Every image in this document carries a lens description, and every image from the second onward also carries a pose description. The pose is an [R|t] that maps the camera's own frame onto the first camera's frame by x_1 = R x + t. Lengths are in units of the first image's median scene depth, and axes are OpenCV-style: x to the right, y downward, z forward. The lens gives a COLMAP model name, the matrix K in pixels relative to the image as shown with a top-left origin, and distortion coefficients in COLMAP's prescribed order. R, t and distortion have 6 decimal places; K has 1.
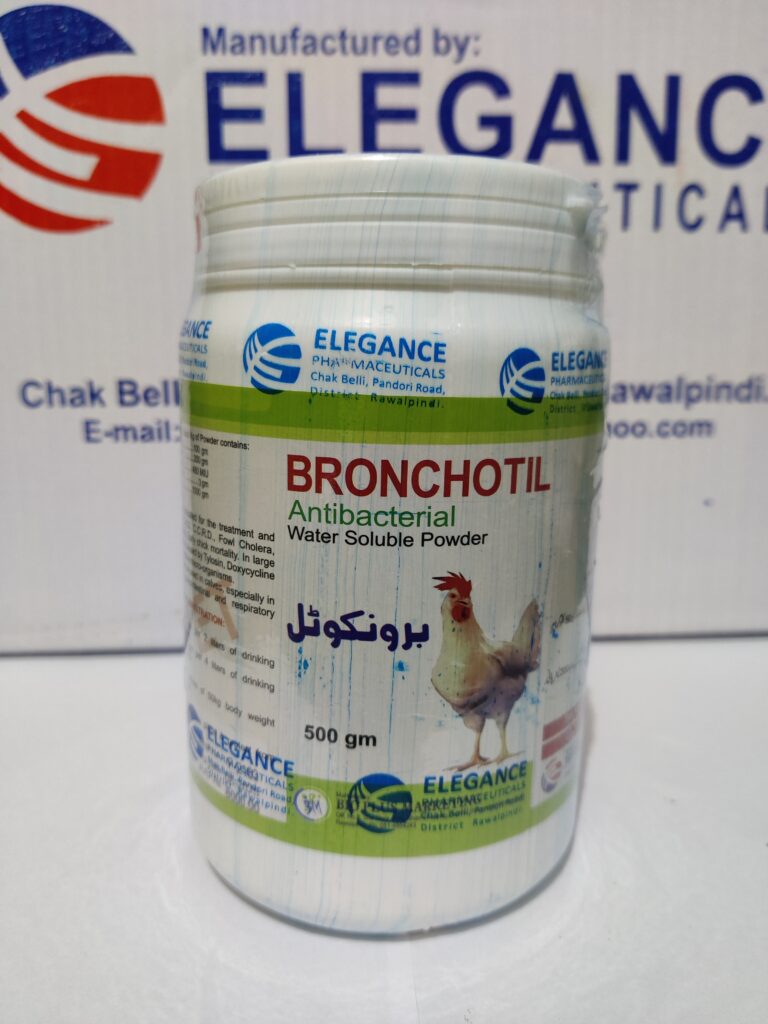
lens RADIAL K [[829.6, 0, 385.7], [0, 829.6, 502.7], [0, 0, 1]] dist [-0.035467, 0.001490]
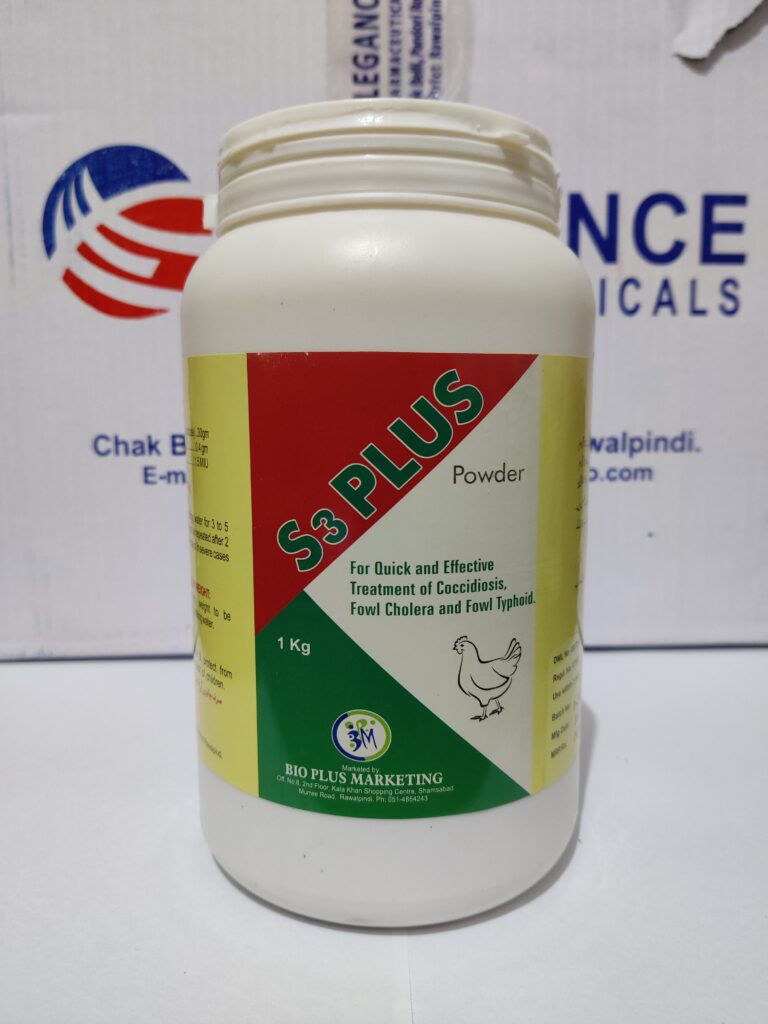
lens RADIAL K [[829.6, 0, 381.8], [0, 829.6, 506.1], [0, 0, 1]] dist [-0.035467, 0.001490]
pose [[0.999777, 0.001980, -0.021019, 0.021785], [-0.003101, 0.998565, -0.053466, 0.026102], [0.020883, 0.053519, 0.998348, -0.240582]]
